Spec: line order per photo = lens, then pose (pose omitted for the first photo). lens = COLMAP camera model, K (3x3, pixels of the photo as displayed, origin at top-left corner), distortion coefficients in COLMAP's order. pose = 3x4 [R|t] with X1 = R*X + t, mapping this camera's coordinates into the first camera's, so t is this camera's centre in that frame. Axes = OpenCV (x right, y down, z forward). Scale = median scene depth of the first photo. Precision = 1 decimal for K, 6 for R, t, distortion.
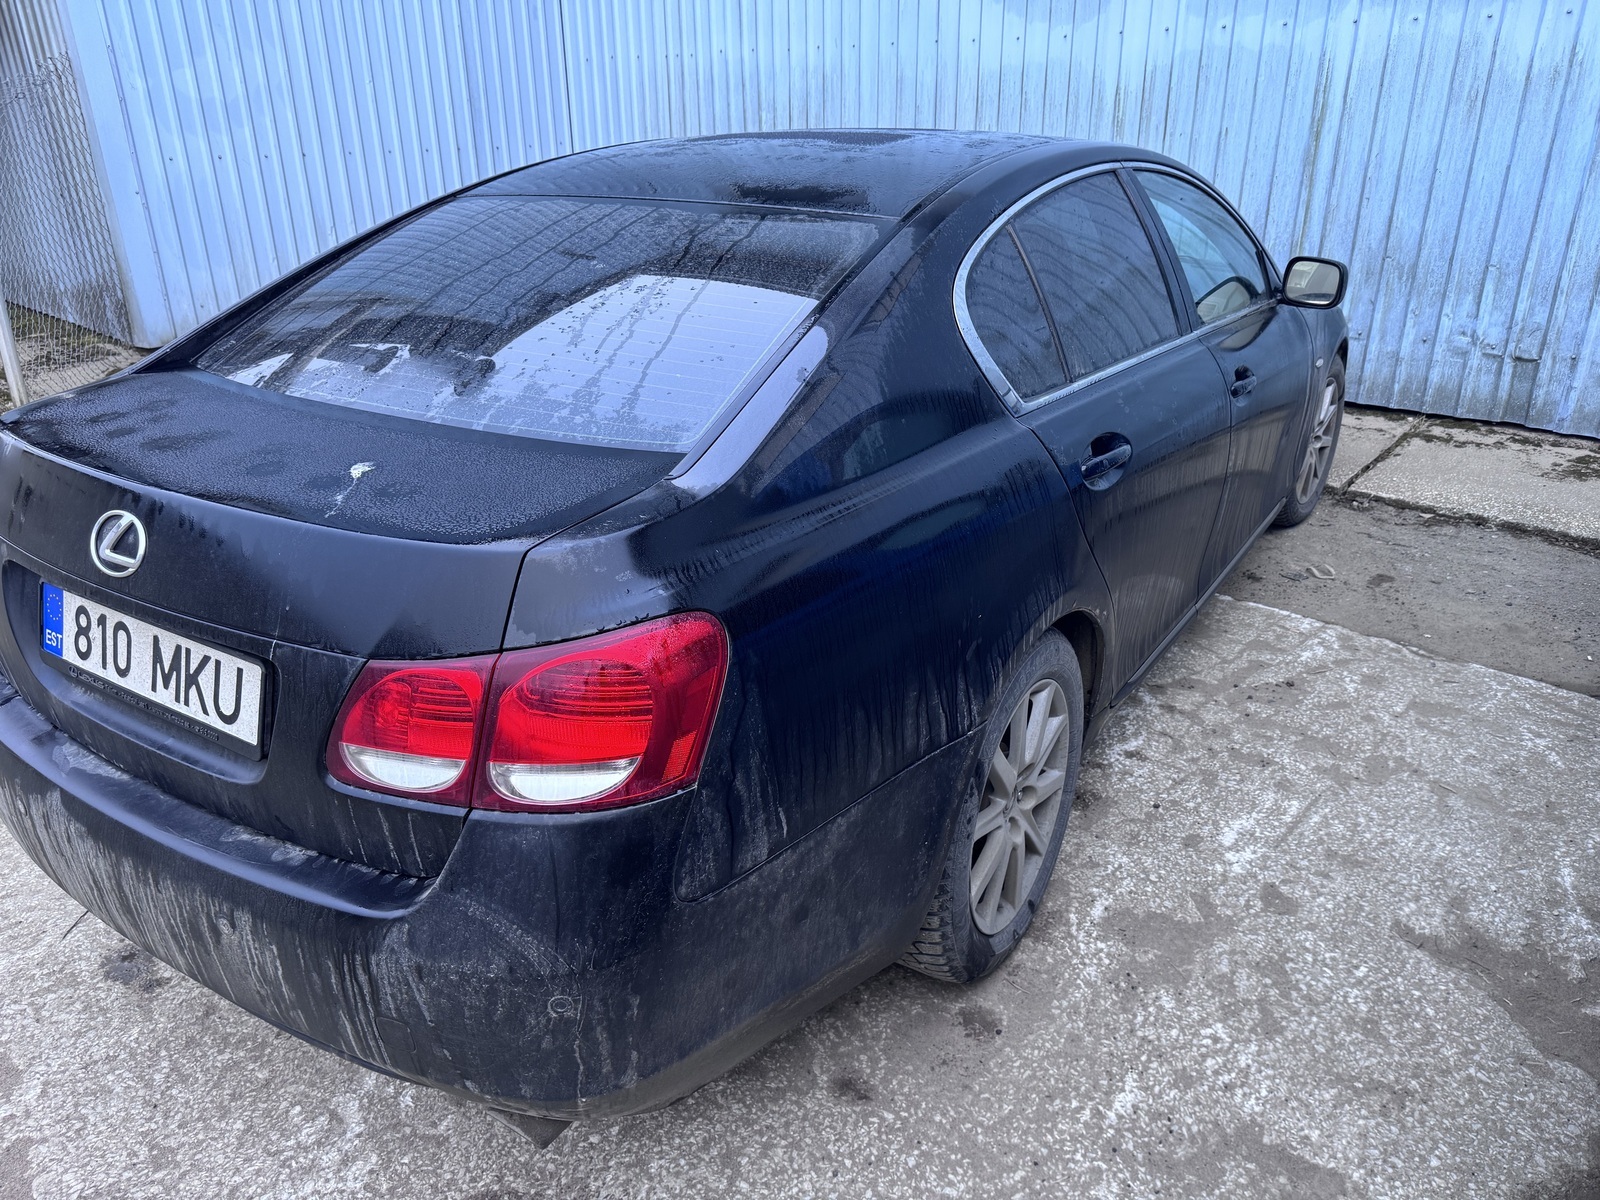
lens RADIAL K [[1117.8, 0, 804.1], [0, 1117.8, 601.4], [0, 0, 1]] dist [0.002919, -0.003768]
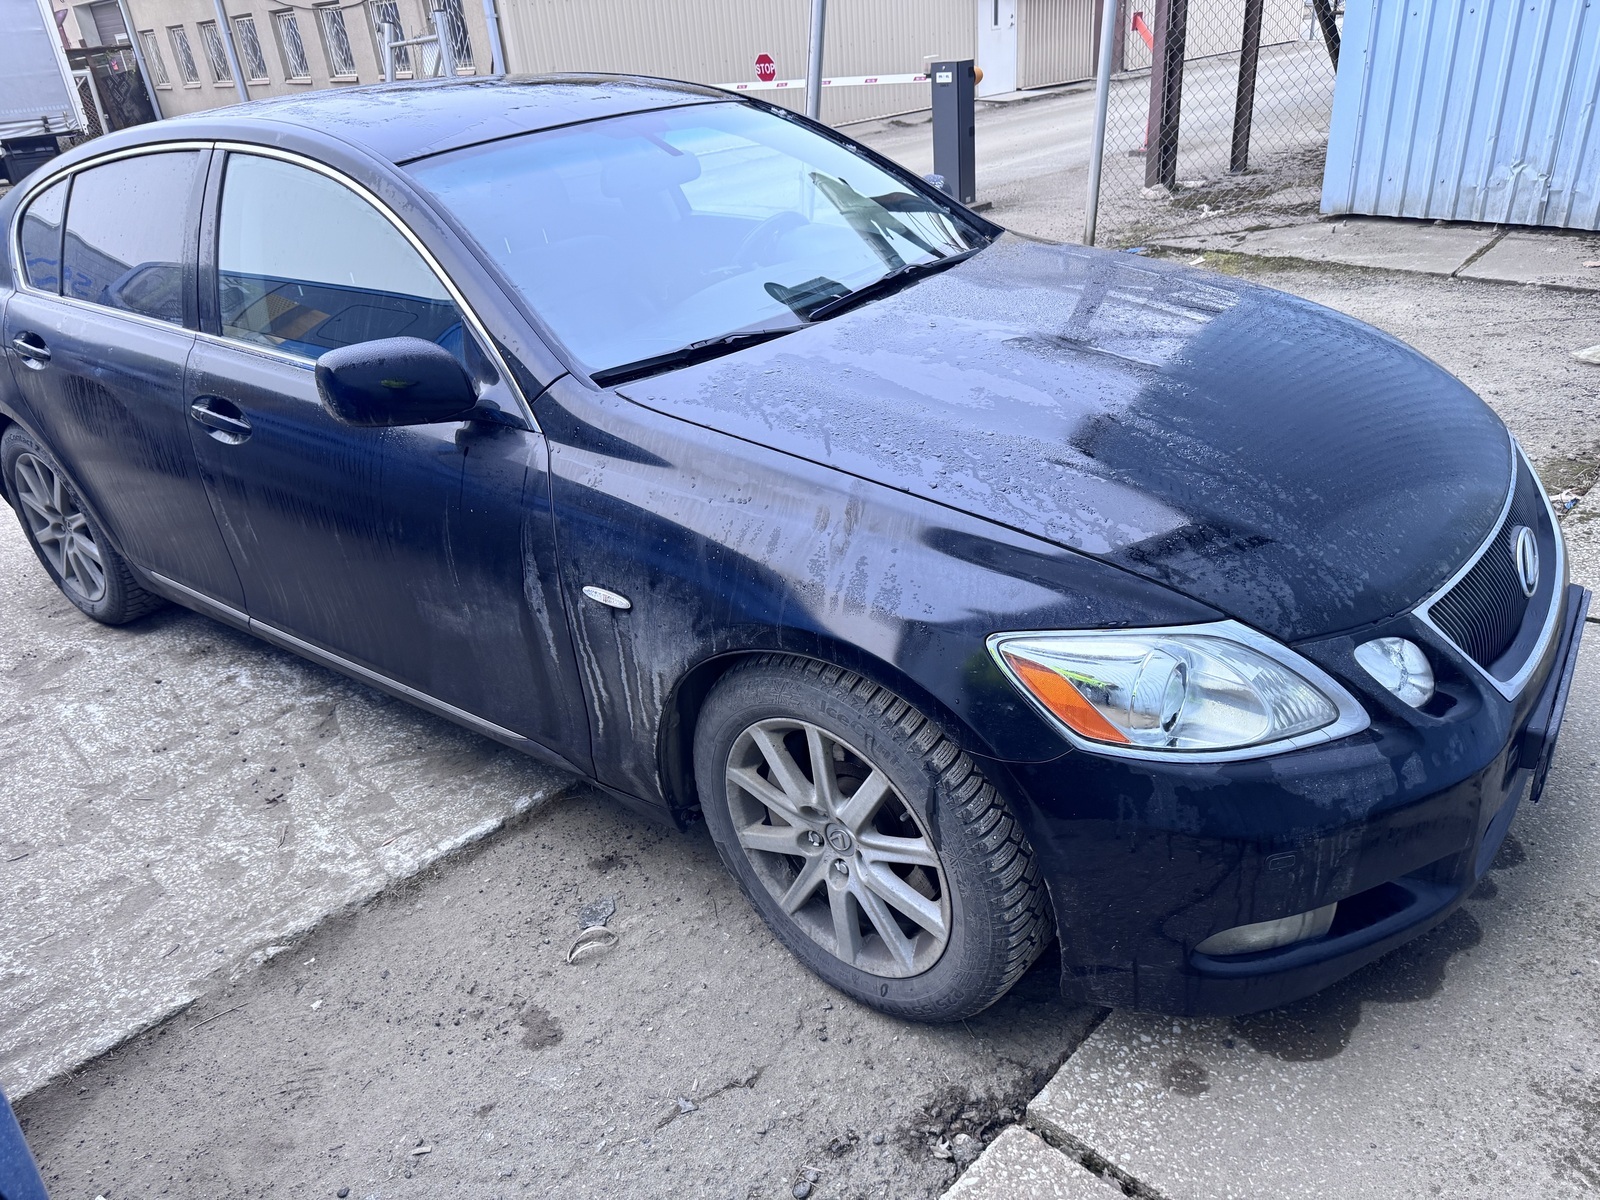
lens RADIAL K [[1117.8, 0, 801.6], [0, 1117.8, 600.6], [0, 0, 1]] dist [0.002919, -0.003768]
pose [[-0.062395, 0.467594, -0.881739, 1.232004], [-0.331061, 0.823744, 0.460266, -0.648061], [0.941544, 0.320627, 0.103404, 1.415693]]
